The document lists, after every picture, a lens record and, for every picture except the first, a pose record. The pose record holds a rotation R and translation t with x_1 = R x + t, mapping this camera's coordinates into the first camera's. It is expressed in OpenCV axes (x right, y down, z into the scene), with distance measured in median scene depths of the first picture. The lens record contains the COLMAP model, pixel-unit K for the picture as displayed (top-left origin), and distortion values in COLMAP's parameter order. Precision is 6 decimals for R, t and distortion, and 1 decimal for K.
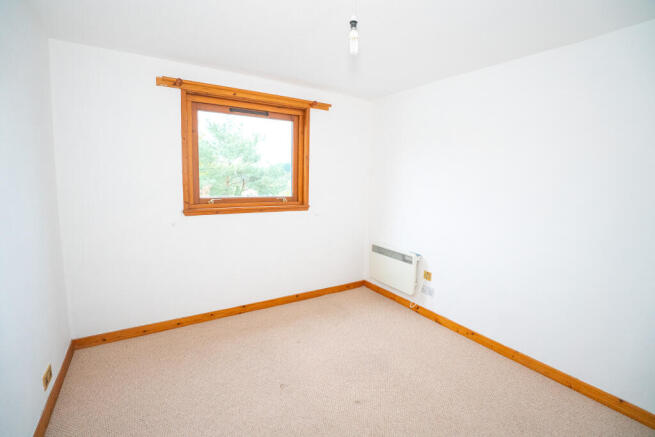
lens RADIAL K [[299.6, 0, 327.5], [0, 299.6, 218.5], [0, 0, 1]] dist [-0.068552, 0.015137]
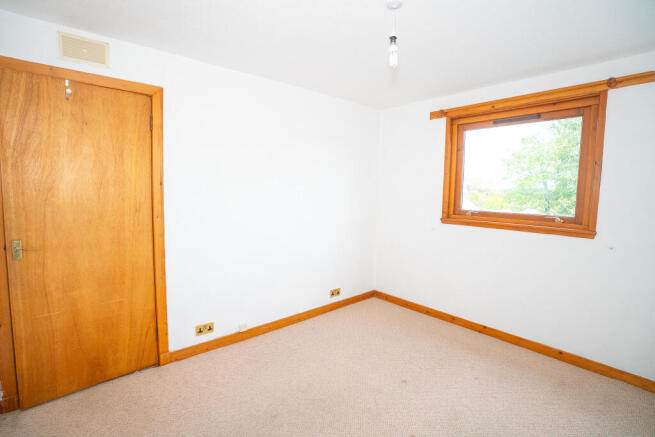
lens RADIAL K [[299.6, 0, 327.5], [0, 299.6, 218.5], [0, 0, 1]] dist [-0.068552, 0.015137]
pose [[0.136095, 0.077624, -0.987650, 0.581338], [-0.140652, 0.988341, 0.058296, -0.030942], [0.980661, 0.130981, 0.145426, 0.354382]]
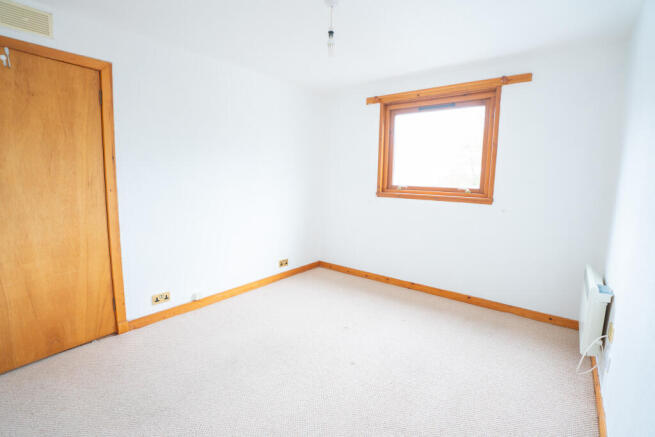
lens RADIAL K [[299.6, 0, 327.5], [0, 299.6, 218.5], [0, 0, 1]] dist [-0.068552, 0.015137]
pose [[0.314374, 0.119219, -0.941783, 0.693442], [-0.133362, 0.987791, 0.080525, 0.007598], [0.939885, 0.100283, 0.326435, 0.330905]]
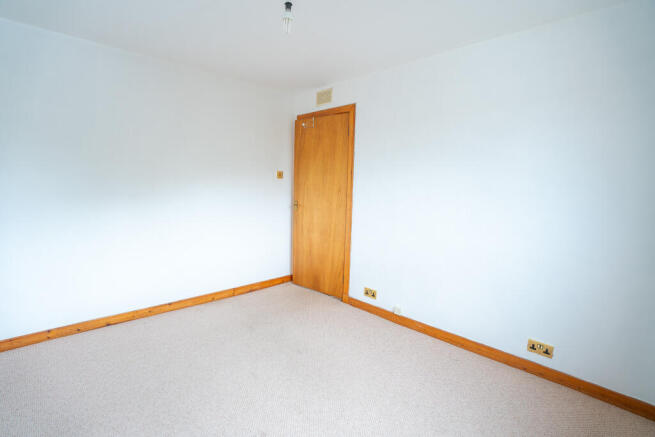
lens RADIAL K [[292.4, 0, 328.0], [0, 292.4, 211.4], [0, 0, 1]] dist [-0.000505, -0.000017]
pose [[-0.964293, -0.006595, -0.264757, 0.110552], [-0.071083, 0.969453, 0.234751, -0.128130], [0.255121, 0.245188, -0.935305, 1.059044]]
